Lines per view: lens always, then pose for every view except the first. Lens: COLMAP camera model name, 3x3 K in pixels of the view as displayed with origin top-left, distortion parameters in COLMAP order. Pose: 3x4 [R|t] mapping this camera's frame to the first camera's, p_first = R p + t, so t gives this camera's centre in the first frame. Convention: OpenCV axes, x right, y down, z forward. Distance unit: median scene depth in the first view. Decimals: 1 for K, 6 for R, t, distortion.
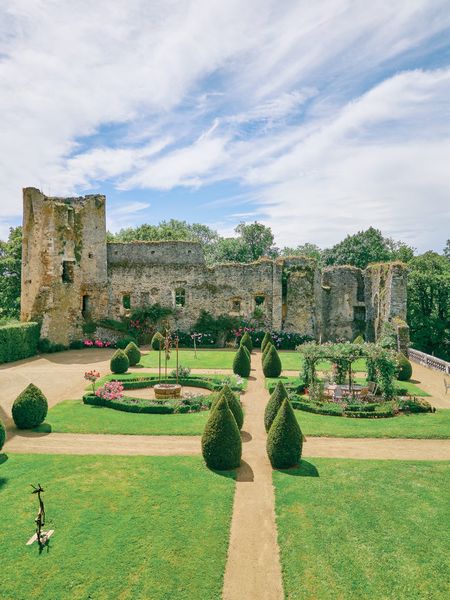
lens RADIAL K [[432.7, 0, 225.0], [0, 432.7, 300.0], [0, 0, 1]] dist [0.014678, -0.004117]
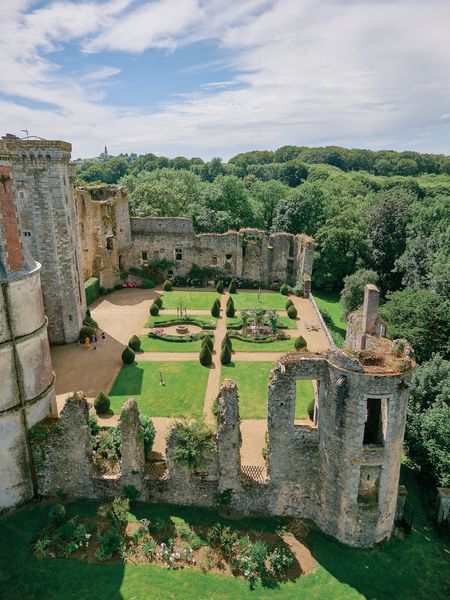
lens RADIAL K [[430.7, 0, 225.0], [0, 430.7, 300.0], [0, 0, 1]] dist [0.012830, -0.000868]
pose [[0.999305, -0.010274, 0.035825, 0.007827], [0.000103, 0.962008, 0.273023, -0.295122], [-0.037269, -0.272829, 0.961340, -0.607533]]
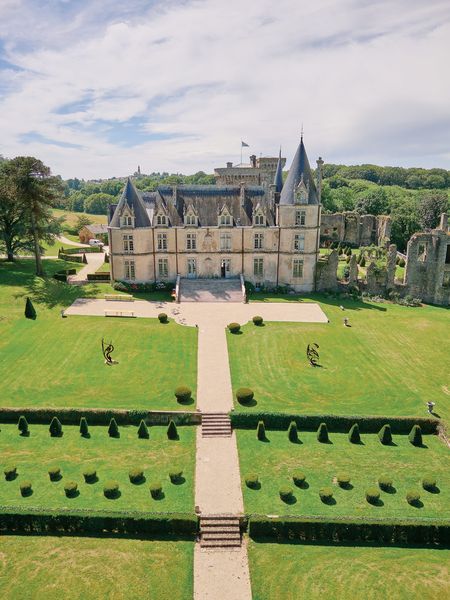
lens RADIAL K [[430.7, 0, 225.0], [0, 430.7, 300.0], [0, 0, 1]] dist [0.012830, -0.000868]
pose [[0.999969, 0.002605, -0.007440, -0.590564], [-0.000795, 0.972327, 0.233622, -0.200038], [0.007842, -0.233608, 0.972299, -1.707096]]
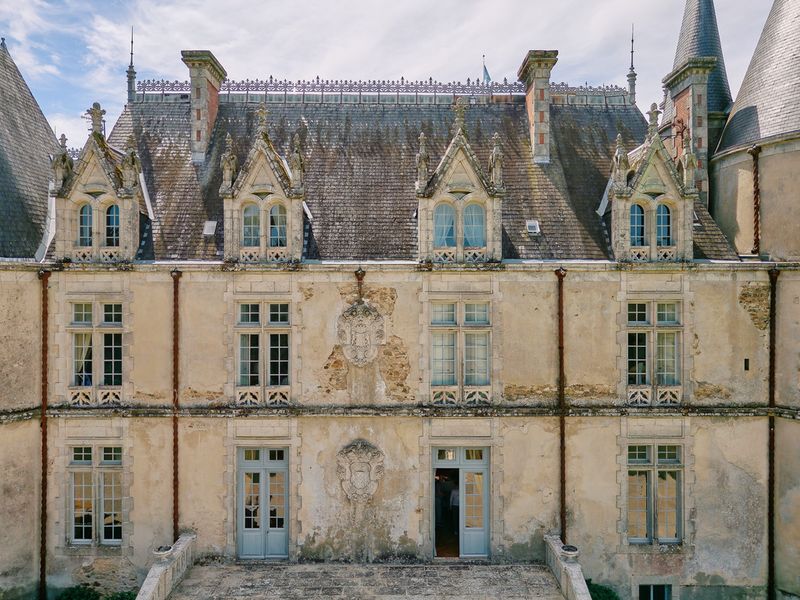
lens RADIAL K [[574.3, 0, 400.0], [0, 574.3, 300.0], [0, 0, 1]] dist [0.012830, -0.000868]
pose [[0.998821, 0.000265, -0.048549, -0.622781], [-0.000456, 0.999992, -0.003935, -0.062156], [0.048548, 0.003953, 0.998813, -0.443492]]
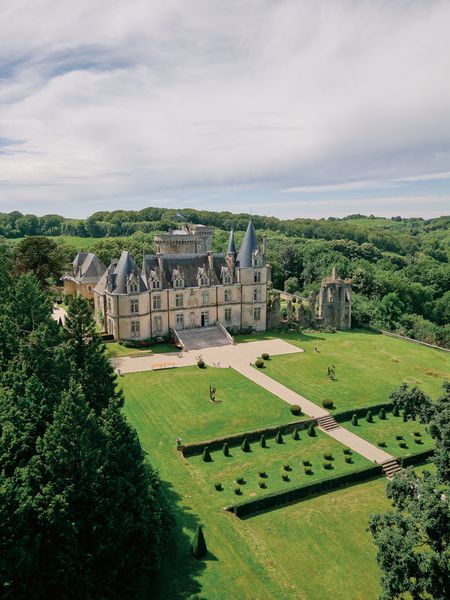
lens RADIAL K [[432.7, 0, 225.0], [0, 432.7, 300.0], [0, 0, 1]] dist [0.014678, -0.004117]
pose [[0.898109, -0.075654, 0.433217, -1.408499], [0.005239, 0.986862, 0.161478, -0.356730], [-0.439742, -0.142755, 0.886706, -1.936032]]
